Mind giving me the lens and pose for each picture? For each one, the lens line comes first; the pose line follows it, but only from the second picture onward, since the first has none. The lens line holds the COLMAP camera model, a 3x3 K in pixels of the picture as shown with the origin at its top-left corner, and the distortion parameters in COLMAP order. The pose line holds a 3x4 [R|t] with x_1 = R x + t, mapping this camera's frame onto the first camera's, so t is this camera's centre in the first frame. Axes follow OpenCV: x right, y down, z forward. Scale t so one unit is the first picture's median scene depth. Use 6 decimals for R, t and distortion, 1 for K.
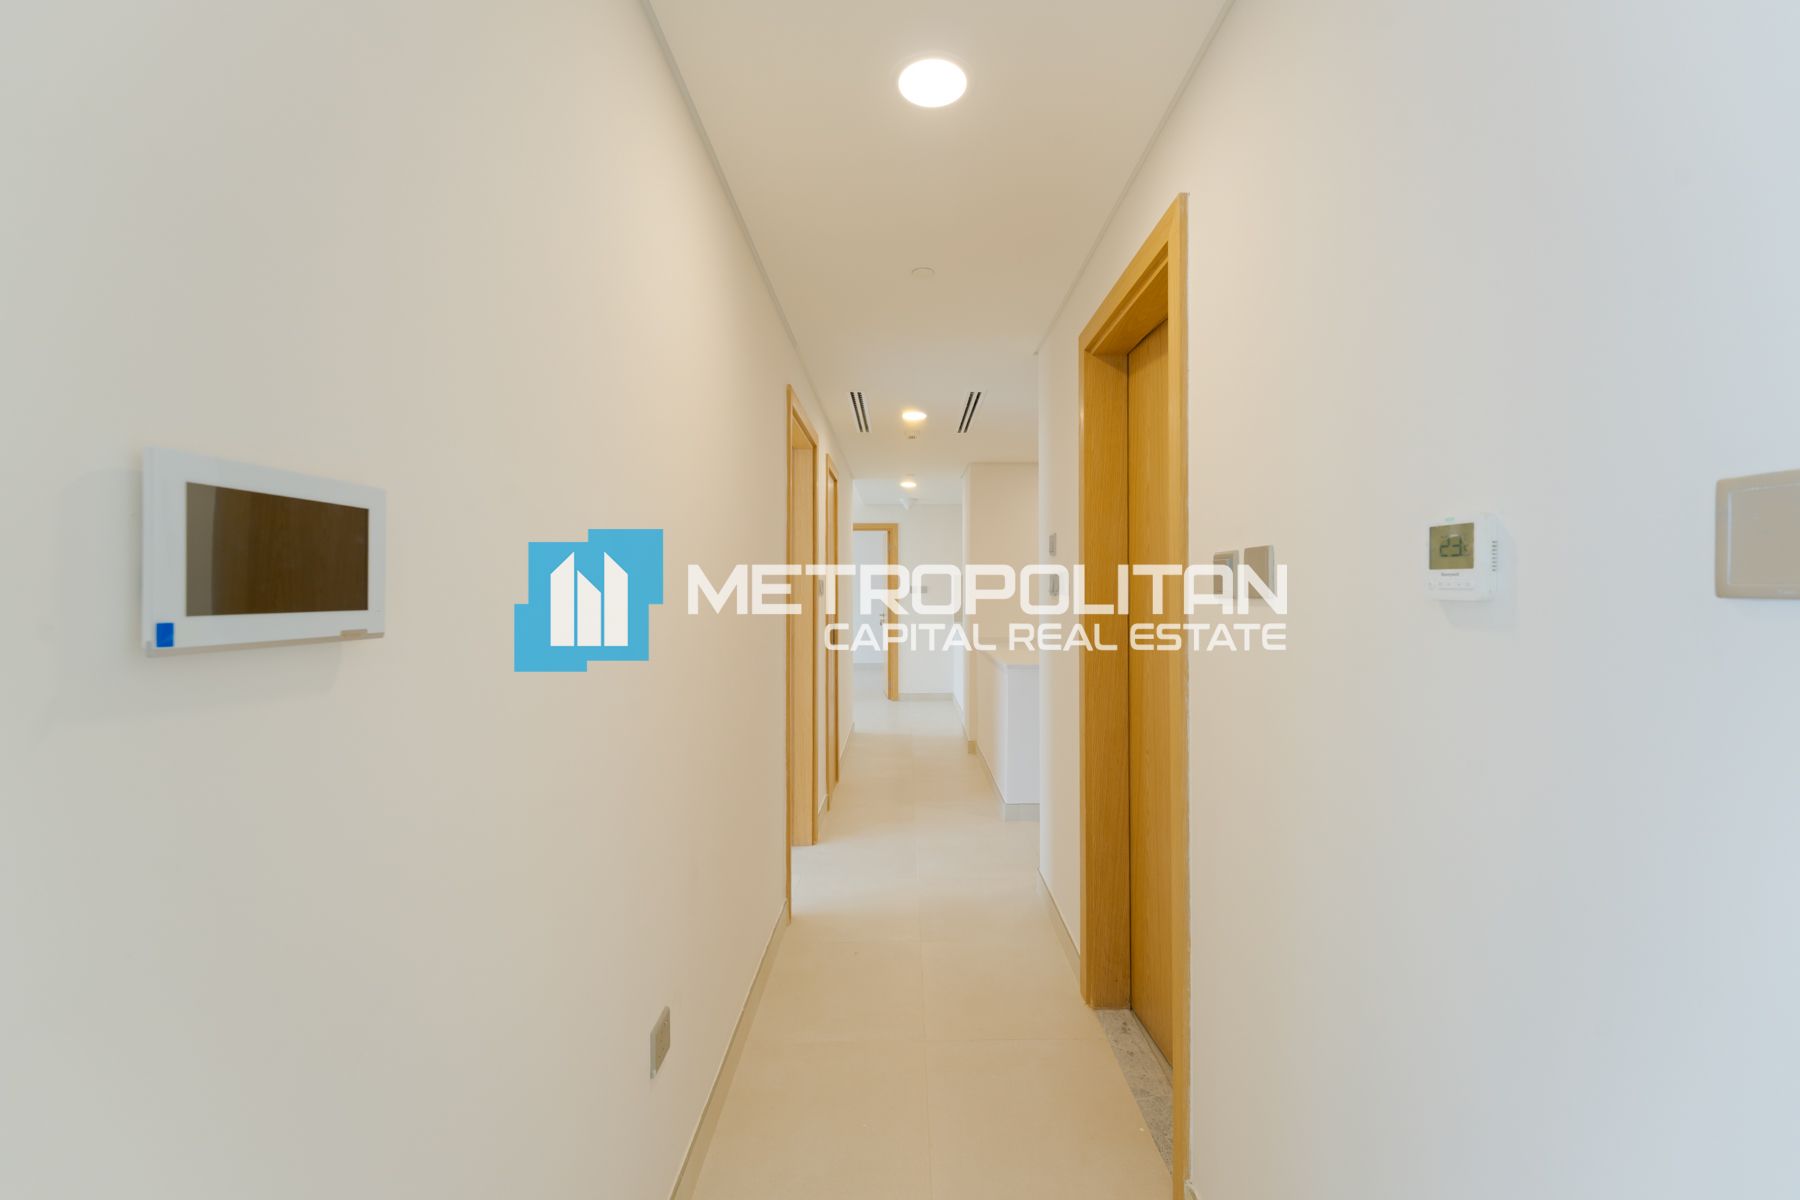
lens RADIAL K [[738.2, 0, 900.0], [0, 738.2, 600.0], [0, 0, 1]] dist [-0.000031, 0.000025]
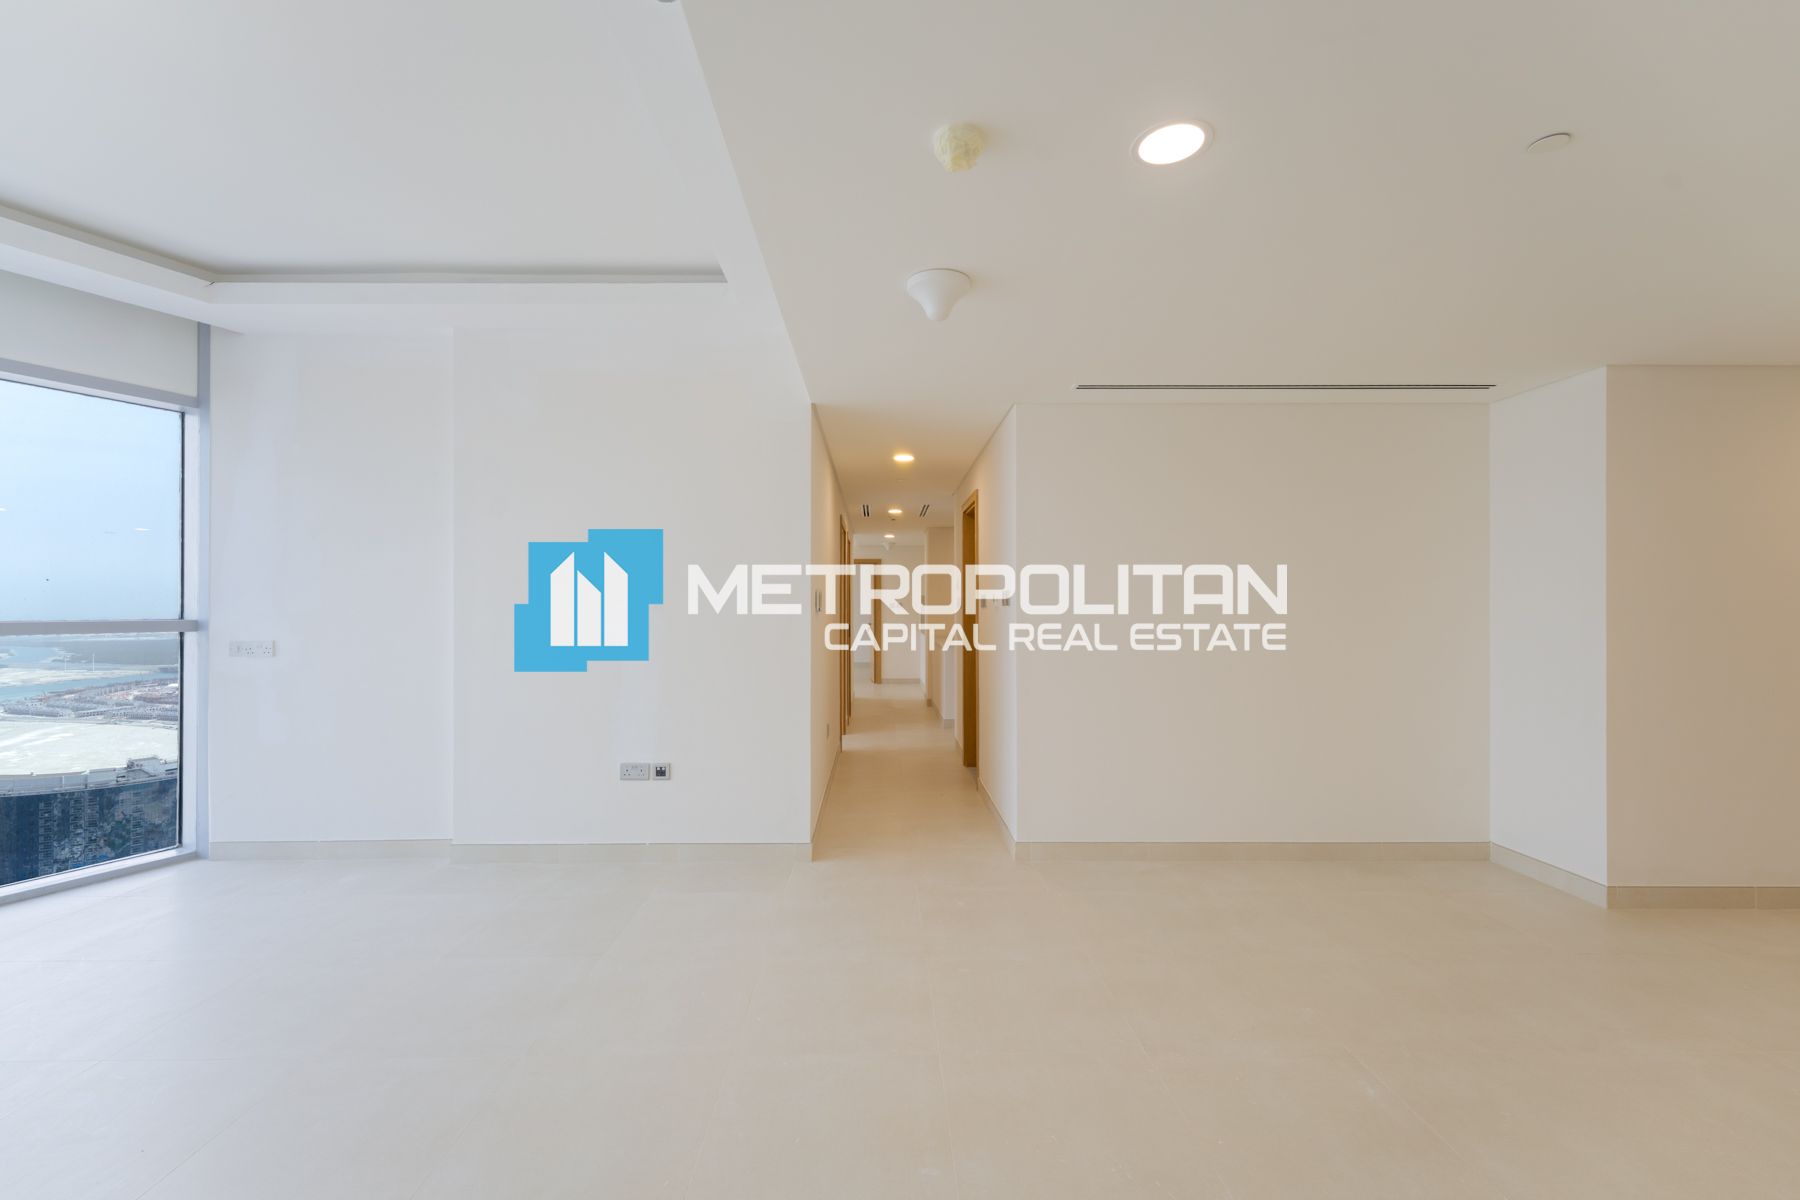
lens RADIAL K [[738.2, 0, 900.0], [0, 738.2, 600.0], [0, 0, 1]] dist [-0.000031, 0.000025]
pose [[0.999388, -0.000790, 0.034961, -0.025749], [0.001613, 0.999722, -0.023517, 0.011820], [-0.034933, 0.023559, 0.999112, -0.653162]]
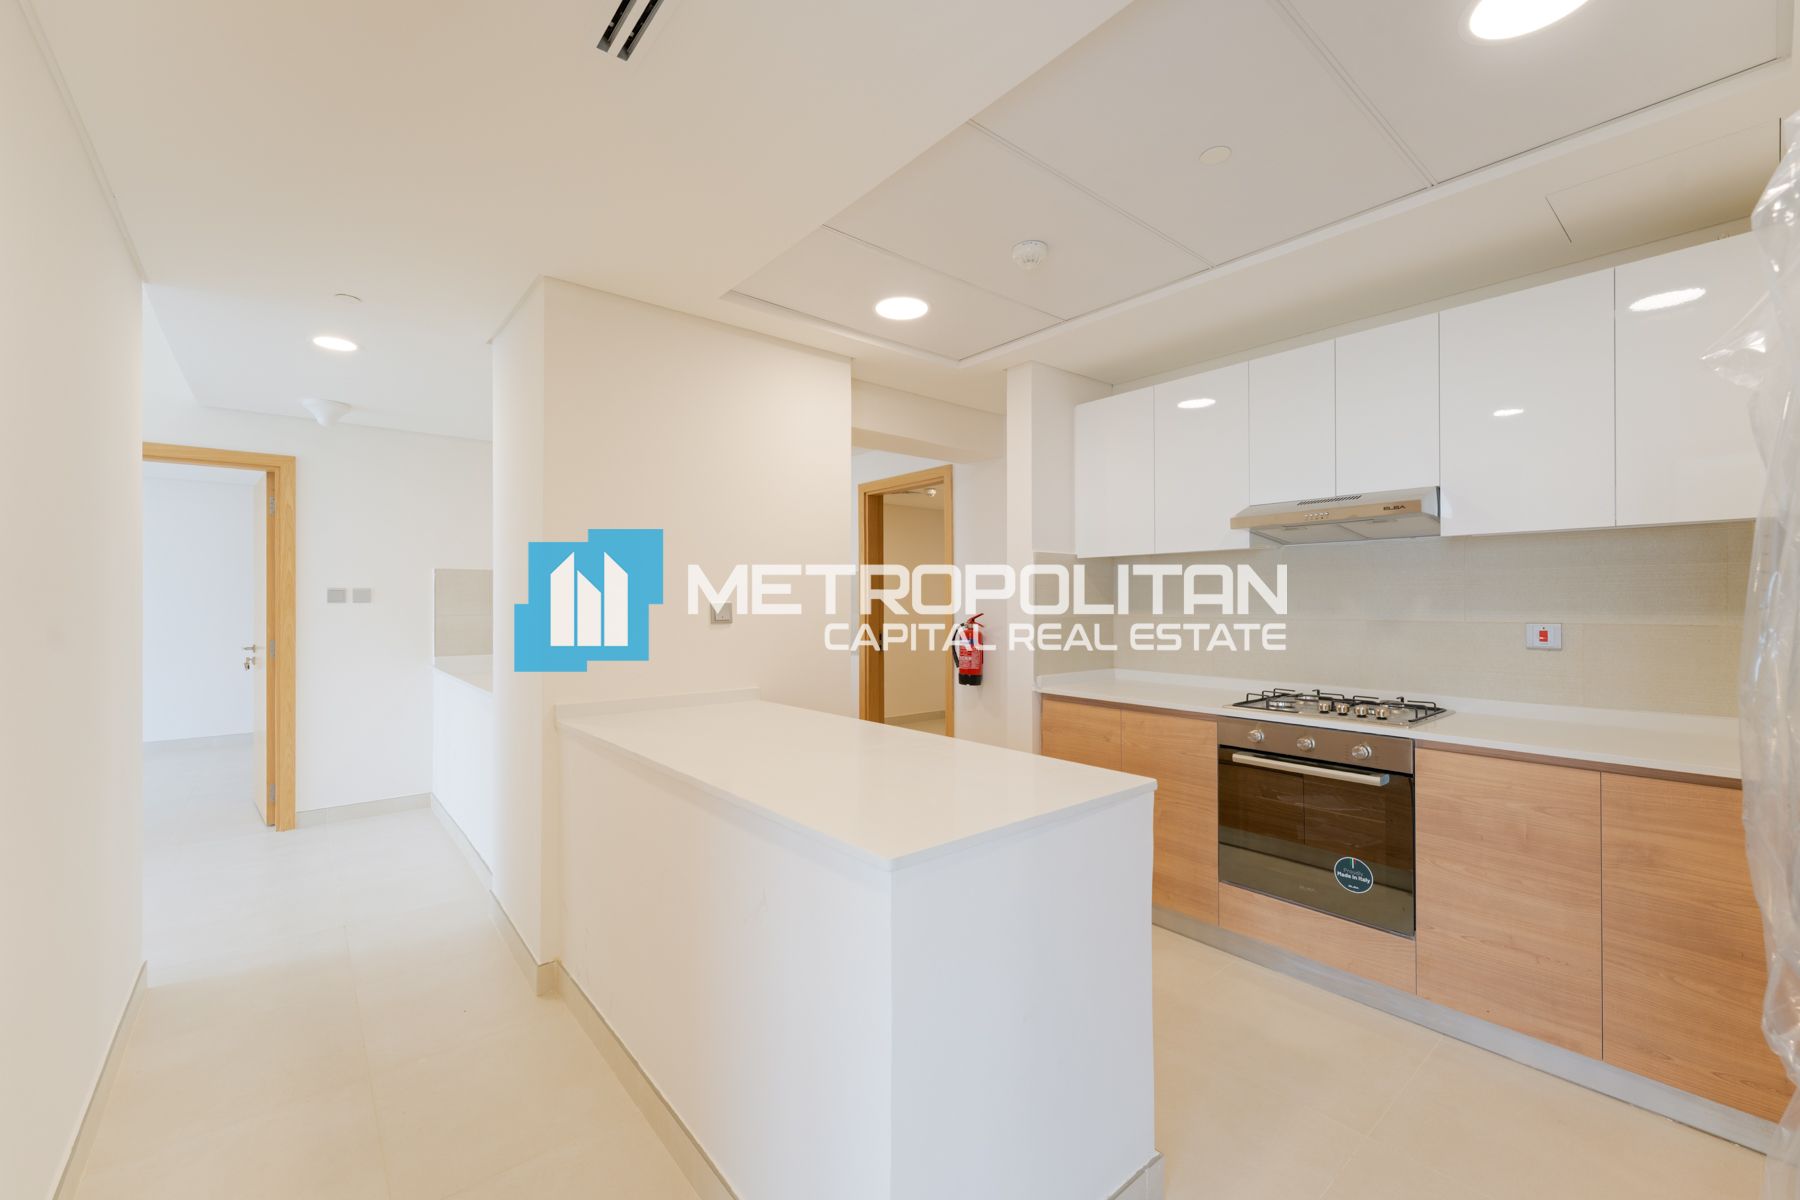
lens RADIAL K [[738.2, 0, 900.0], [0, 738.2, 600.0], [0, 0, 1]] dist [-0.000031, 0.000025]
pose [[0.765765, 0.001479, 0.643118, -0.015156], [0.010460, 0.999836, -0.014754, -0.000062], [-0.643035, 0.018025, 0.765625, 0.562588]]
